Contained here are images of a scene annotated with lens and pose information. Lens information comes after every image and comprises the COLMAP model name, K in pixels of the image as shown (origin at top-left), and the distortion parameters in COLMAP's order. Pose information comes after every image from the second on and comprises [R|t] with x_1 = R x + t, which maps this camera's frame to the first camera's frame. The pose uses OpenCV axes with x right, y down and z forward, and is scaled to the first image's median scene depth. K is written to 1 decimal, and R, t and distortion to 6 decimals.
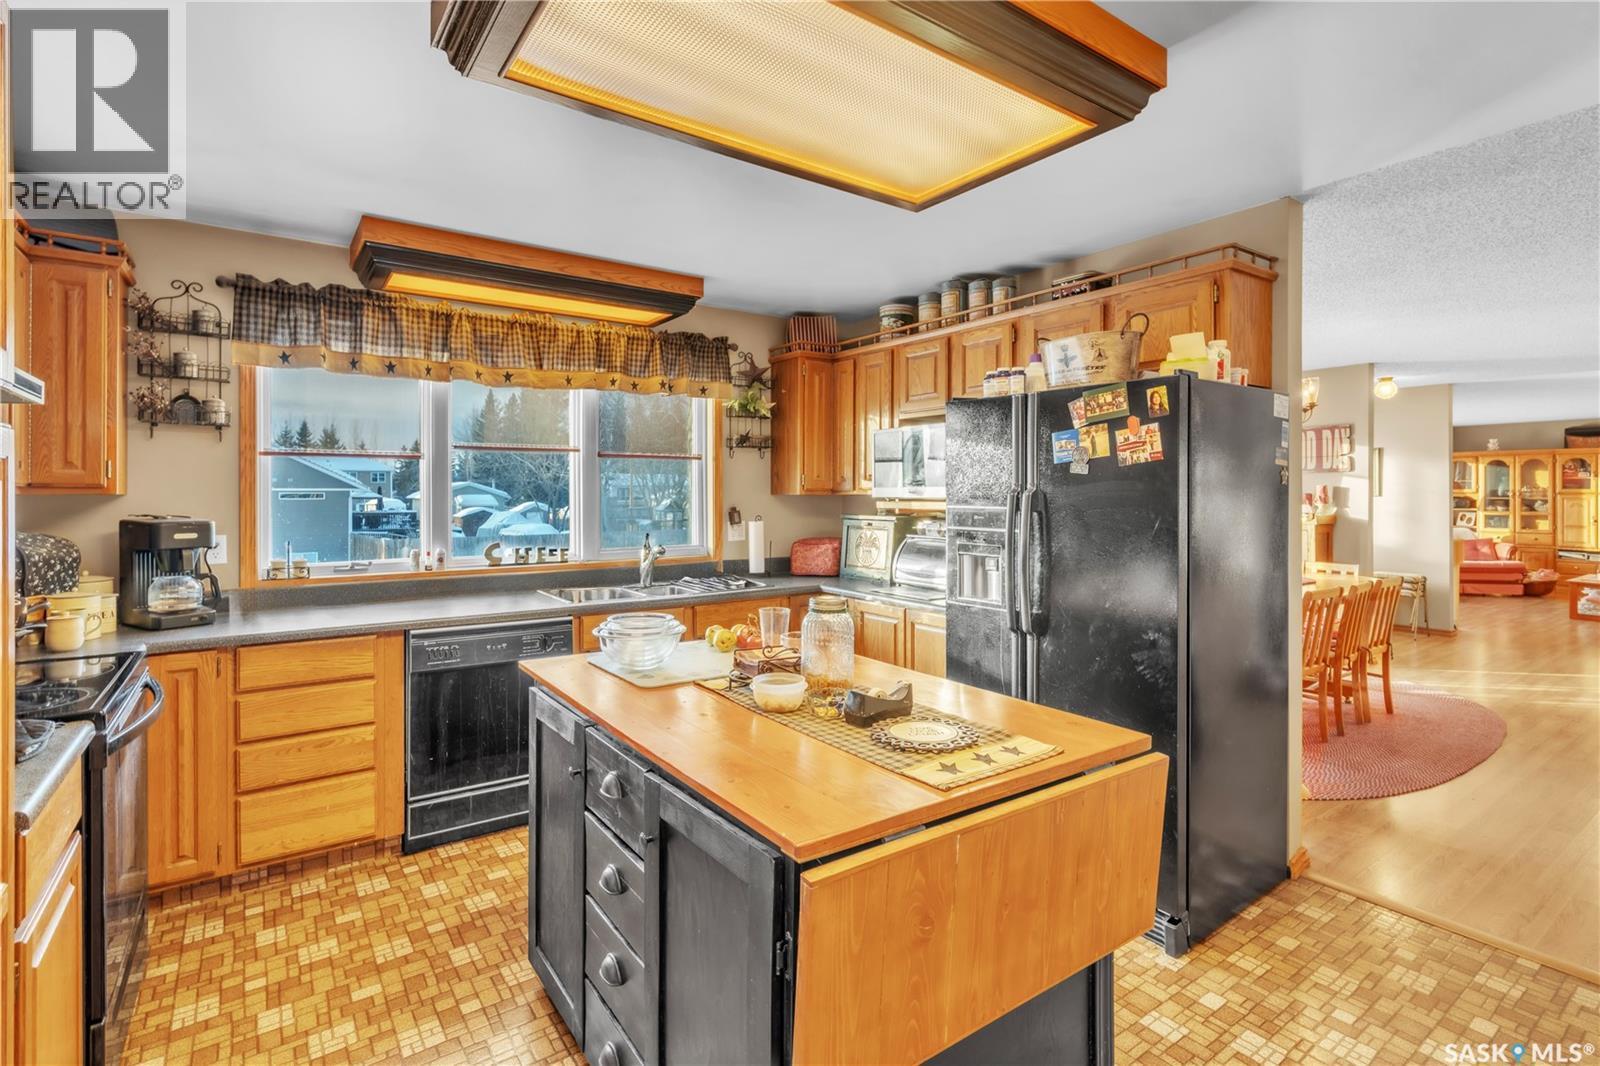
lens RADIAL K [[759.5, 0, 807.9], [0, 759.5, 499.4], [0, 0, 1]] dist [-0.001871, 0.000058]
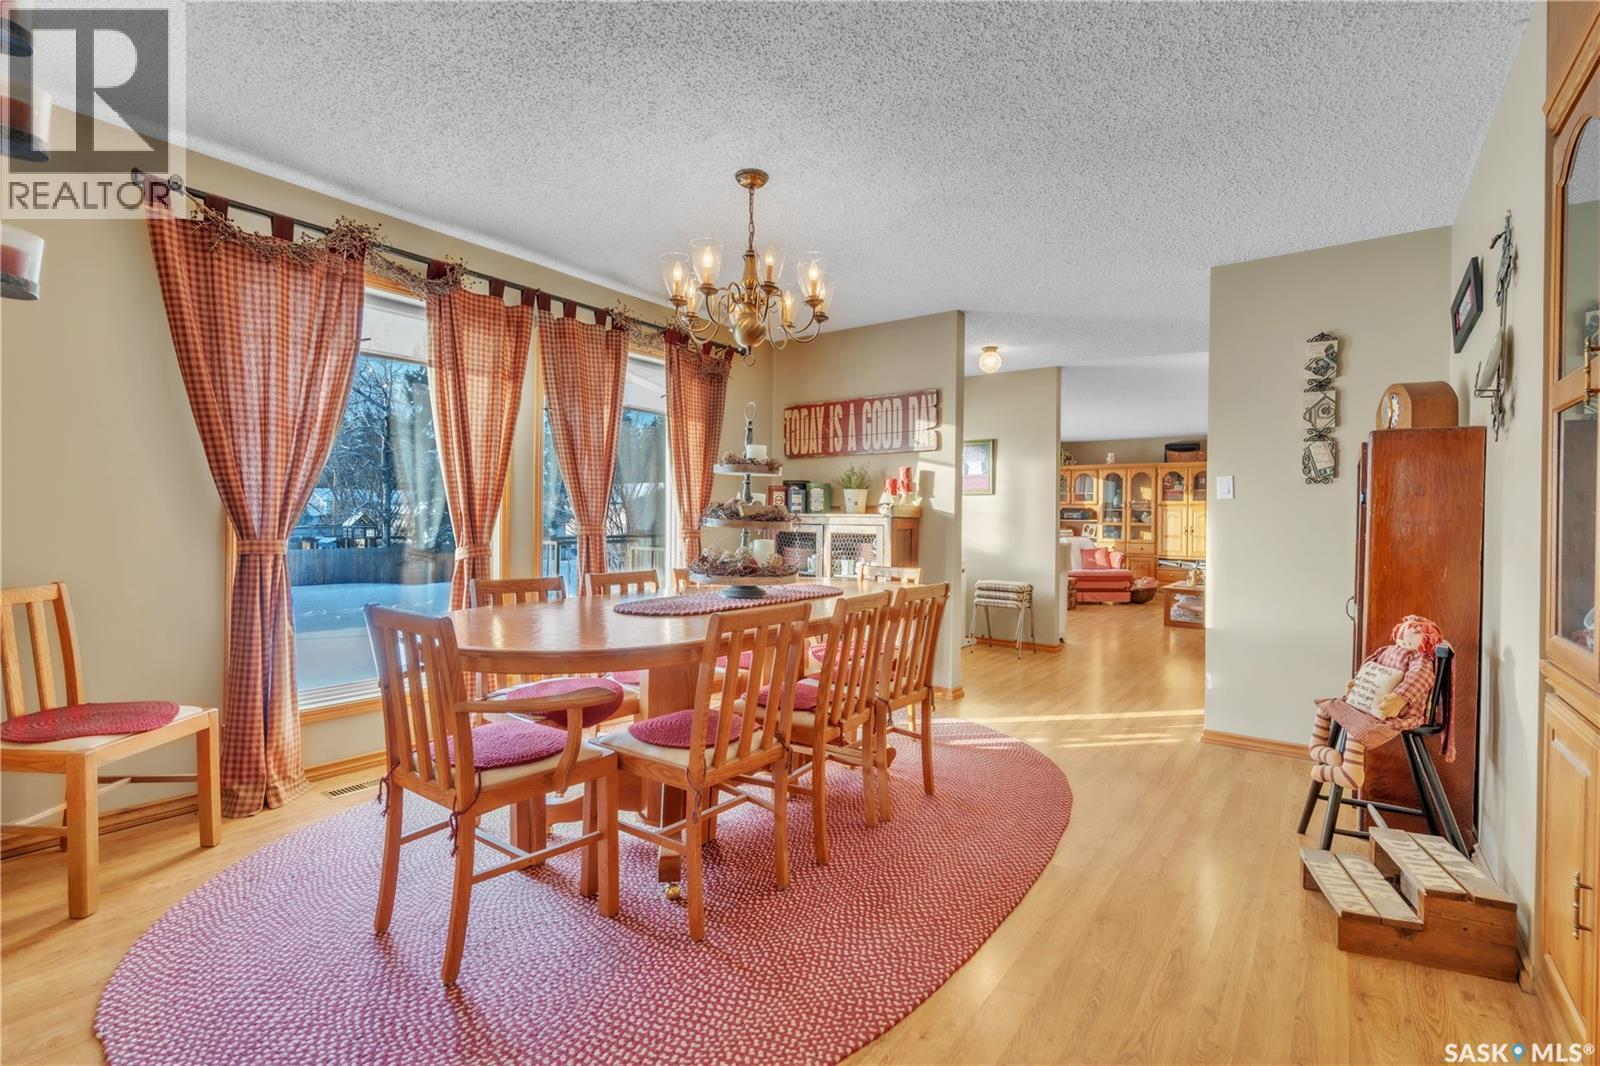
lens RADIAL K [[759.5, 0, 800.7], [0, 759.5, 527.8], [0, 0, 1]] dist [-0.001871, 0.000058]
pose [[0.945228, 0.007189, 0.326333, 0.237209], [-0.010658, 0.999904, 0.008844, 0.026532], [-0.326238, -0.011838, 0.945214, 0.223059]]
